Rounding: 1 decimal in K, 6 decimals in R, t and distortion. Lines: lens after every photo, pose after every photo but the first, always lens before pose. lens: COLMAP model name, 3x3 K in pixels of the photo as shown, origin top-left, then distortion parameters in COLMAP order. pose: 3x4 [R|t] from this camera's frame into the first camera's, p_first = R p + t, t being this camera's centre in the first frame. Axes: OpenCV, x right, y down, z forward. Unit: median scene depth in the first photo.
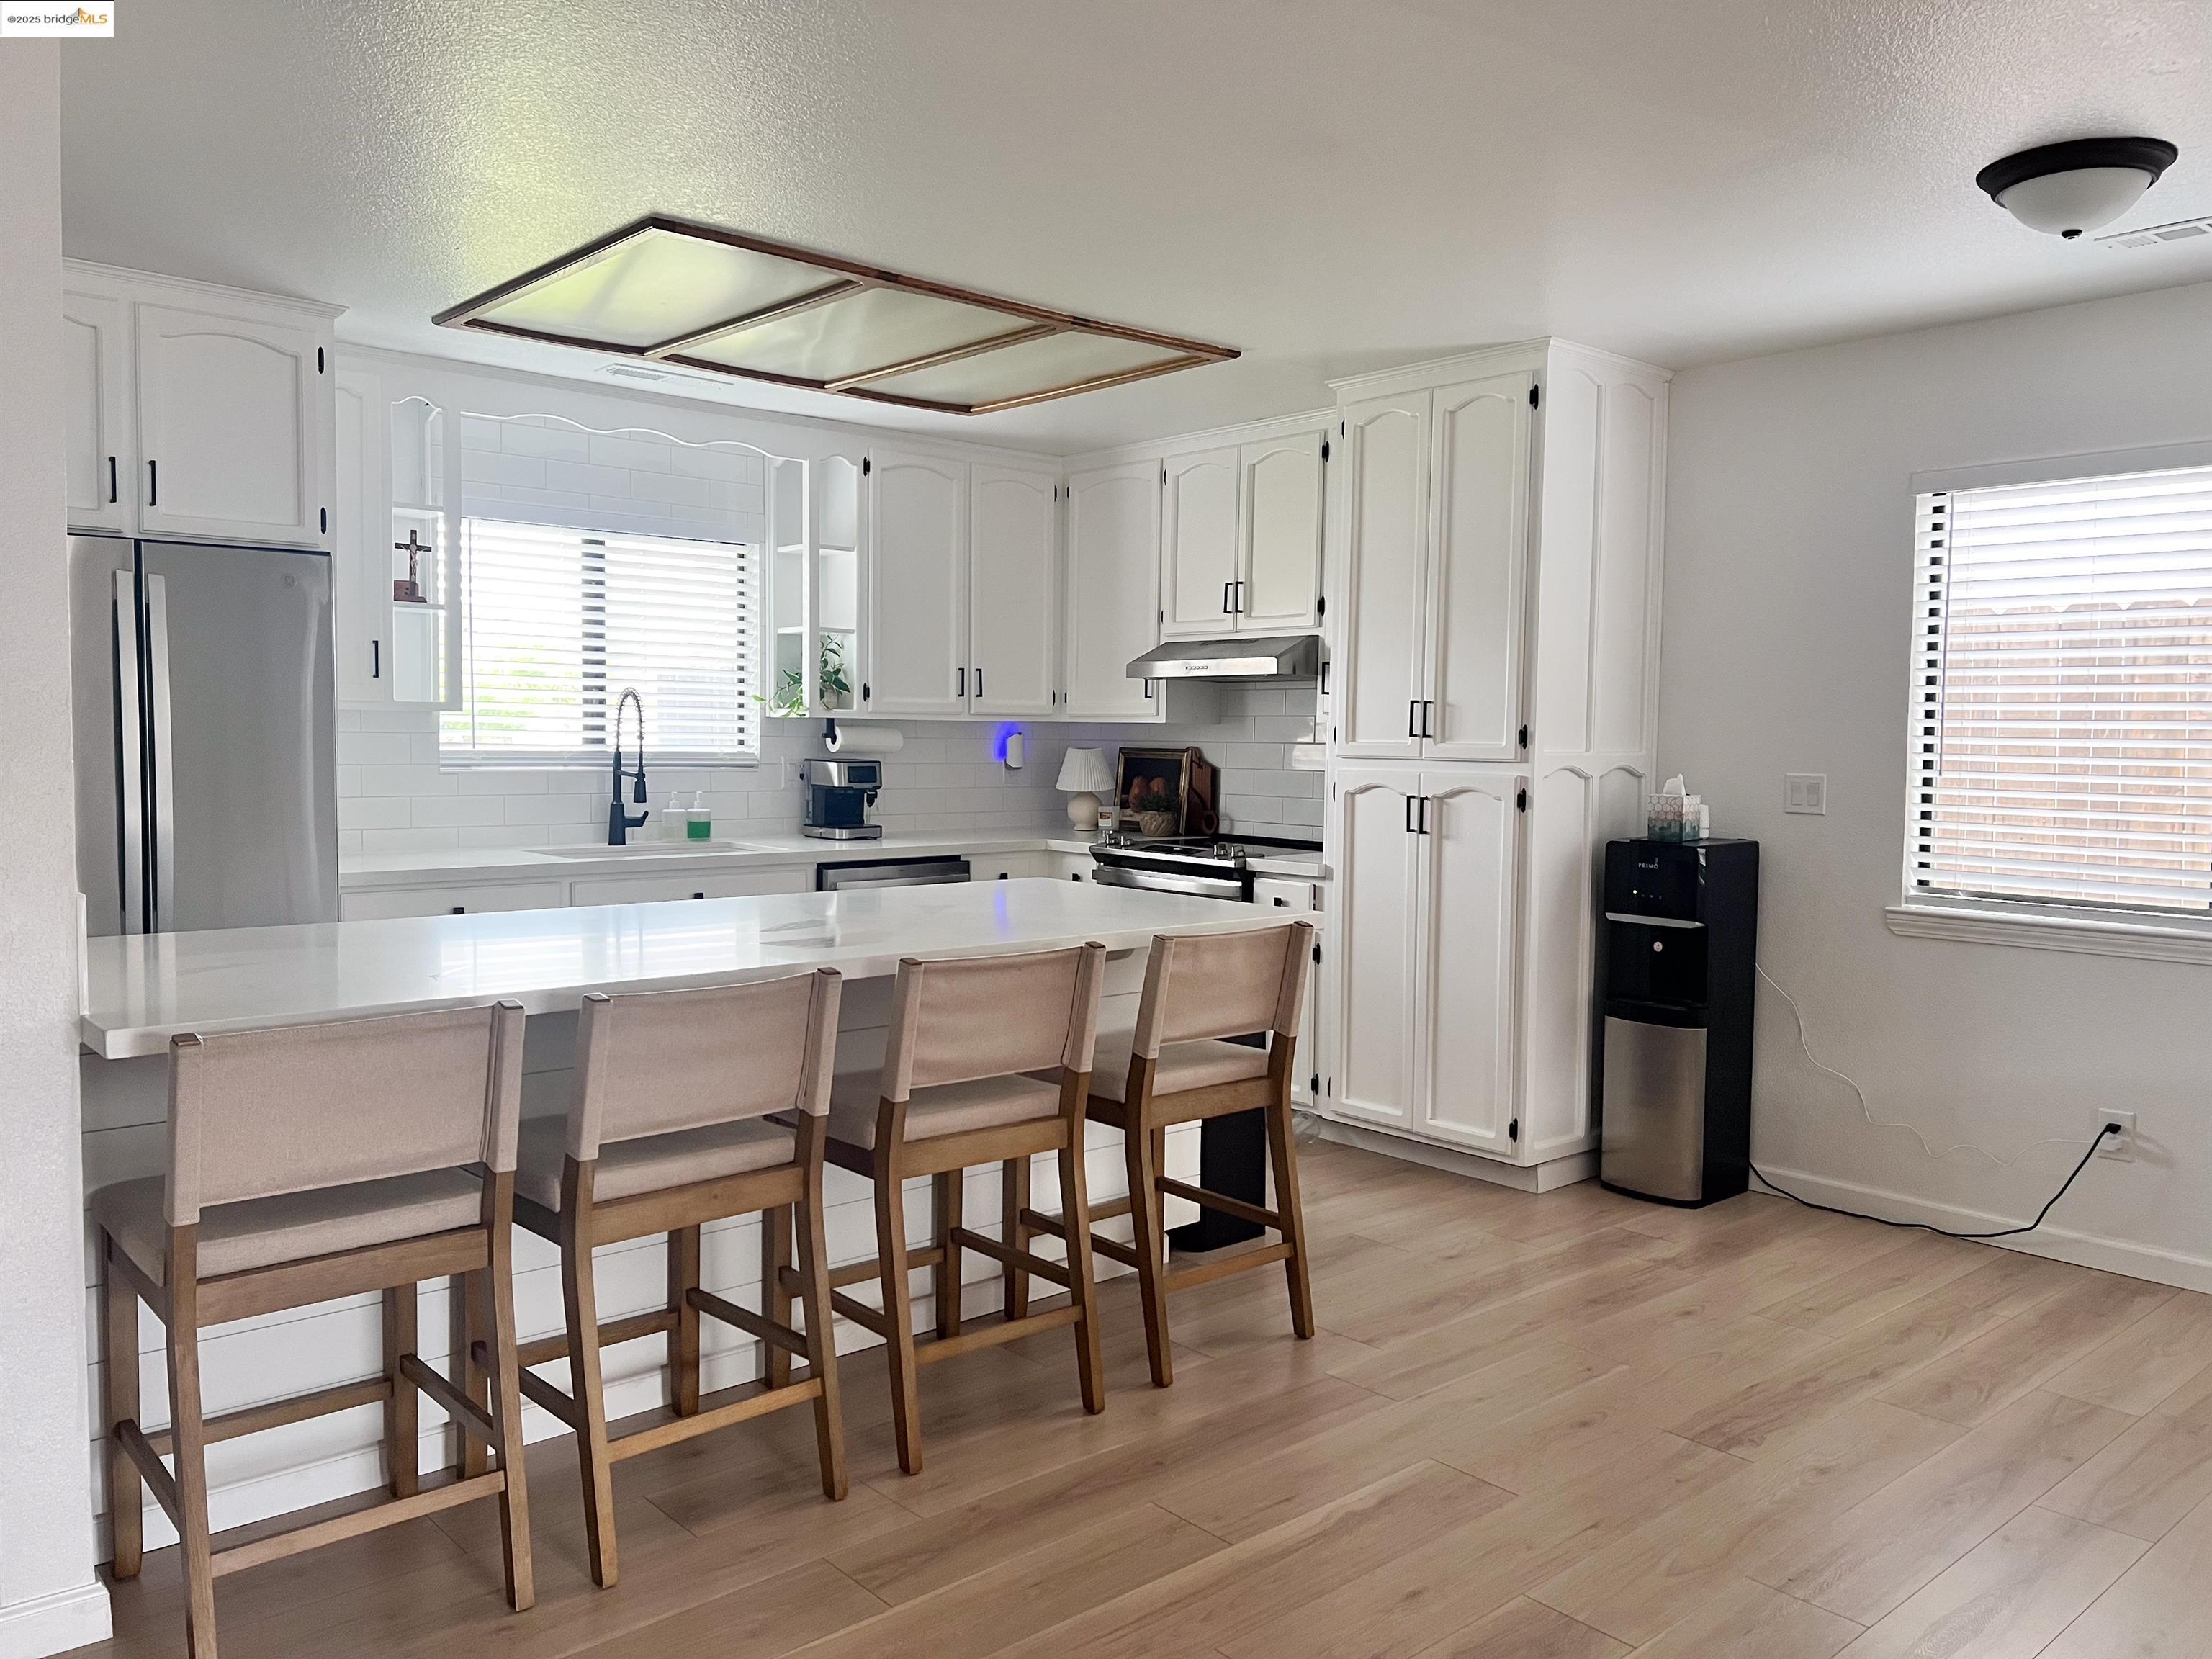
lens RADIAL K [[1648.4, 0, 1101.7], [0, 1648.4, 858.1], [0, 0, 1]] dist [-0.000850, 0.000473]
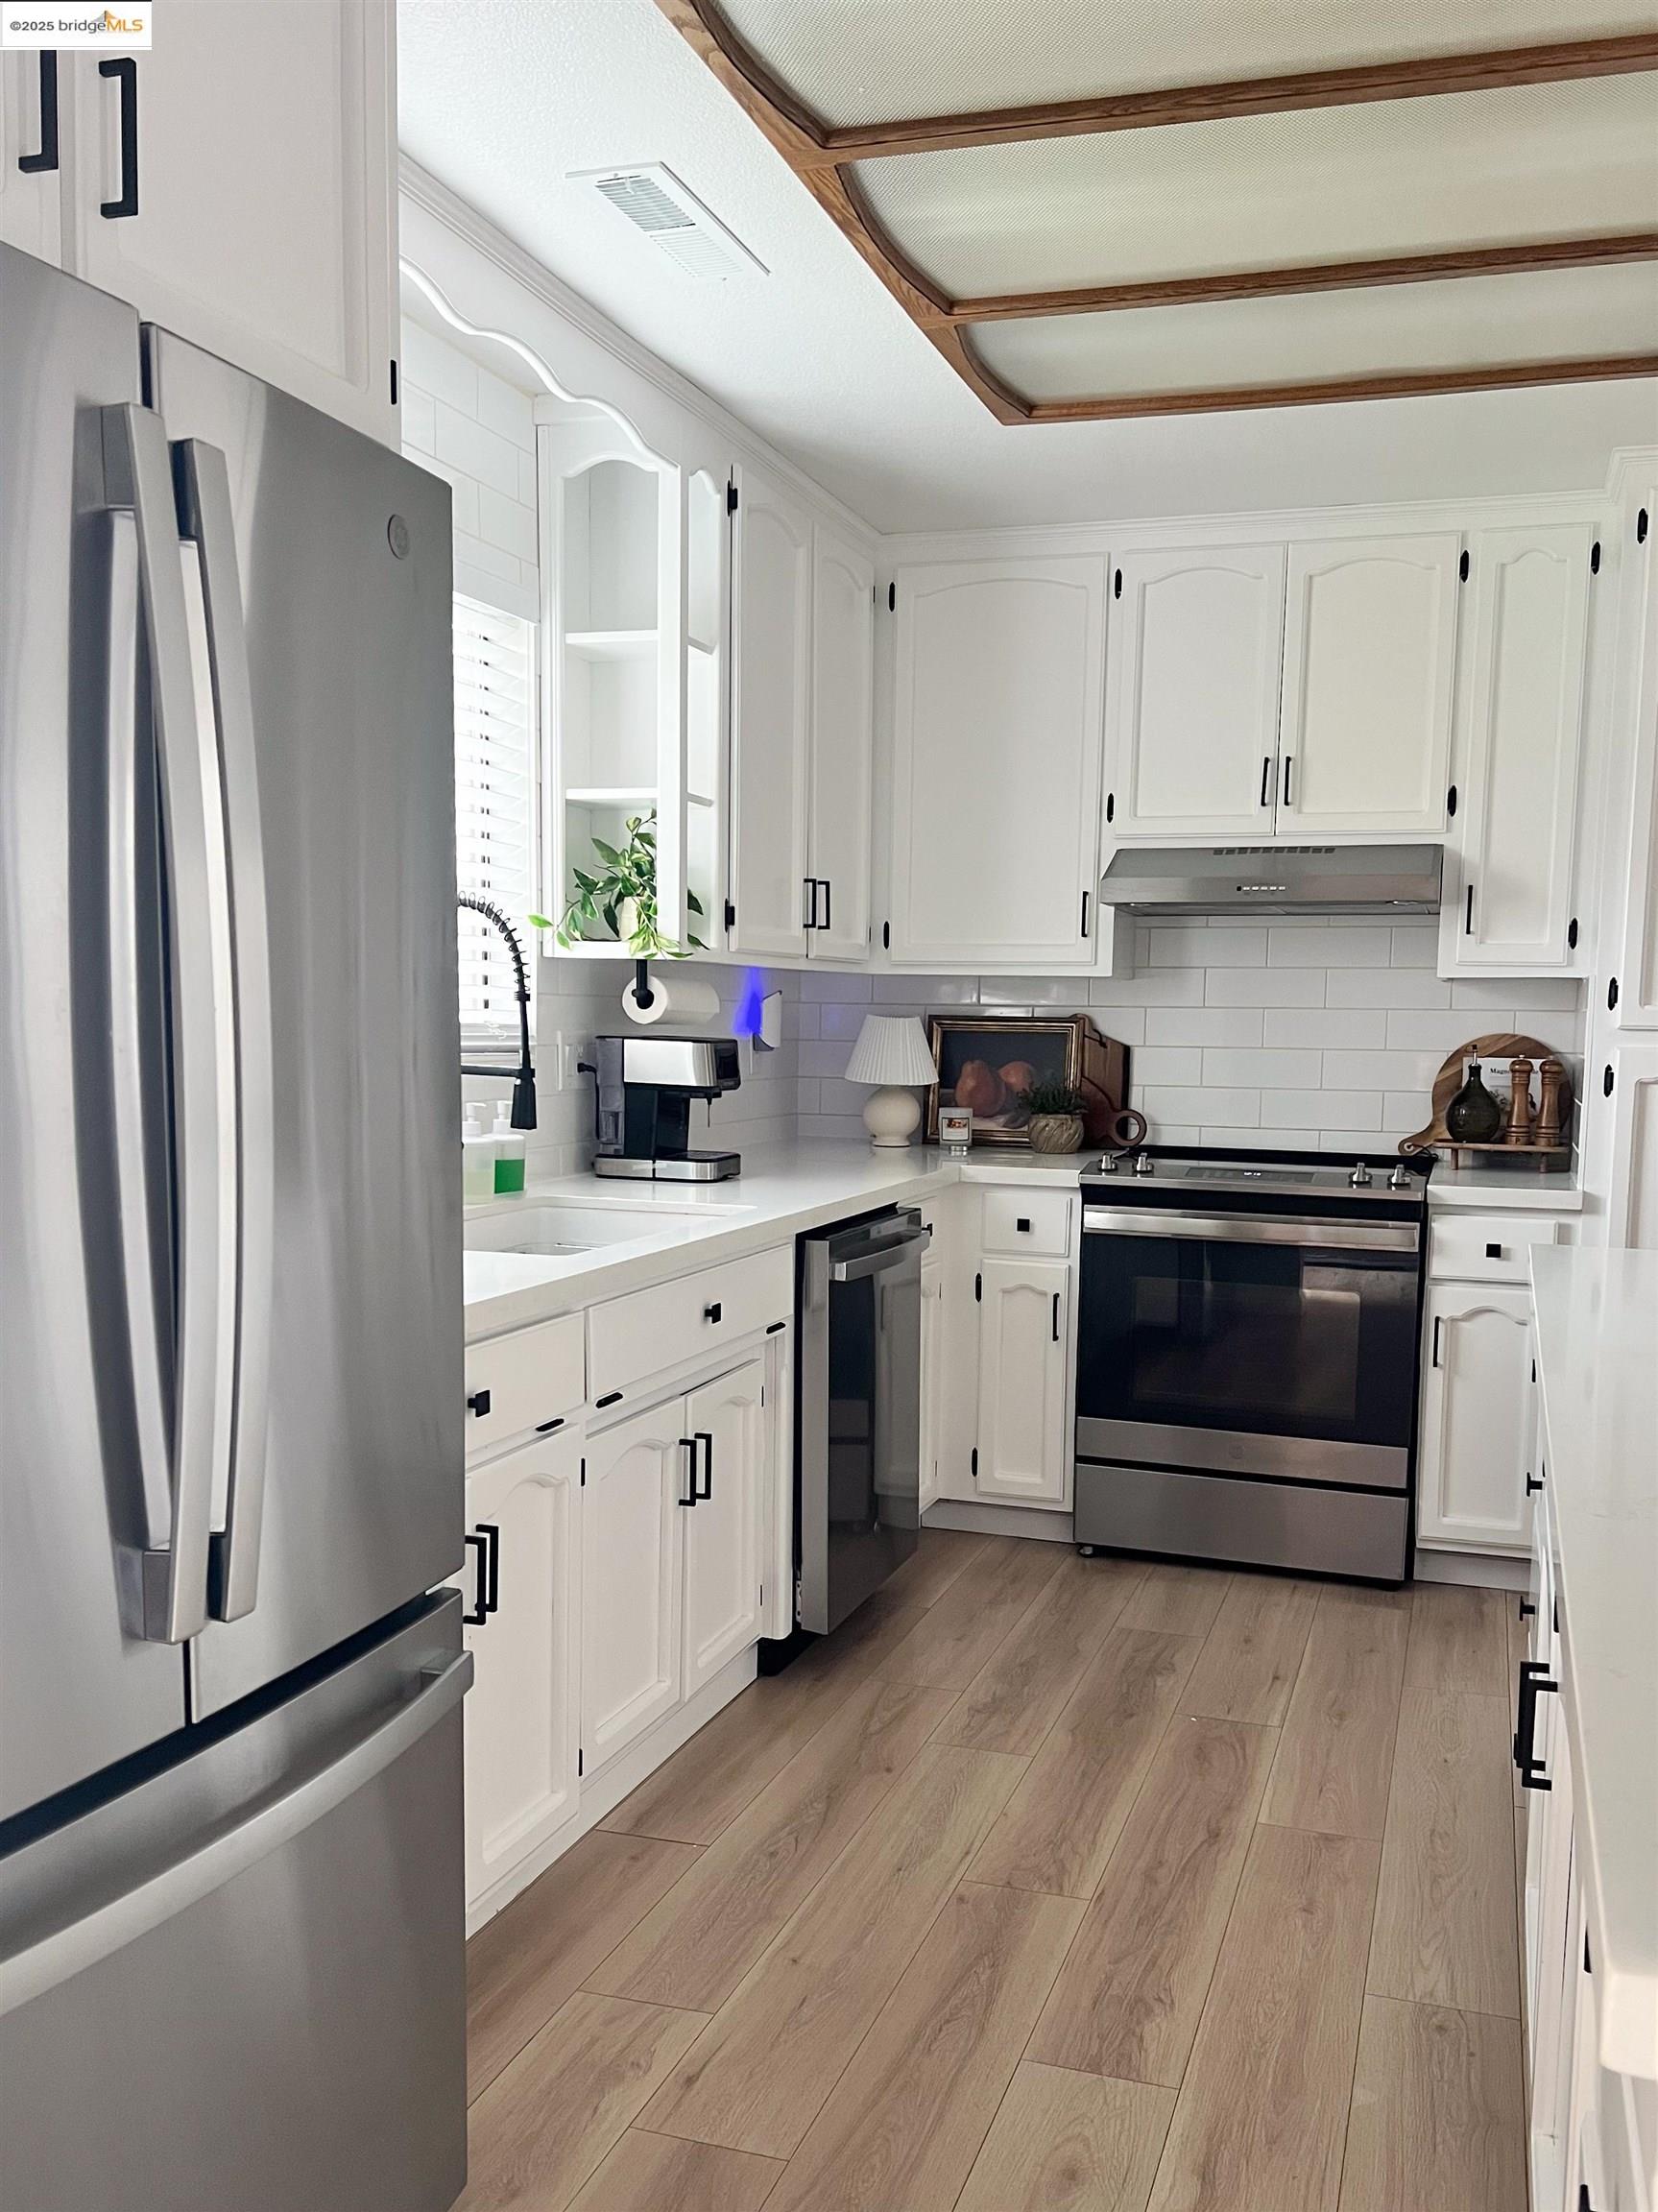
lens RADIAL K [[1904.3, 0, 834.5], [0, 1904.3, 1248.7], [0, 0, 1]] dist [-0.002598, -0.002229]
pose [[0.858529, -0.062479, 0.508944, -0.440289], [0.034499, 0.997338, 0.064238, -0.028019], [-0.511603, -0.037592, 0.858399, 0.420916]]
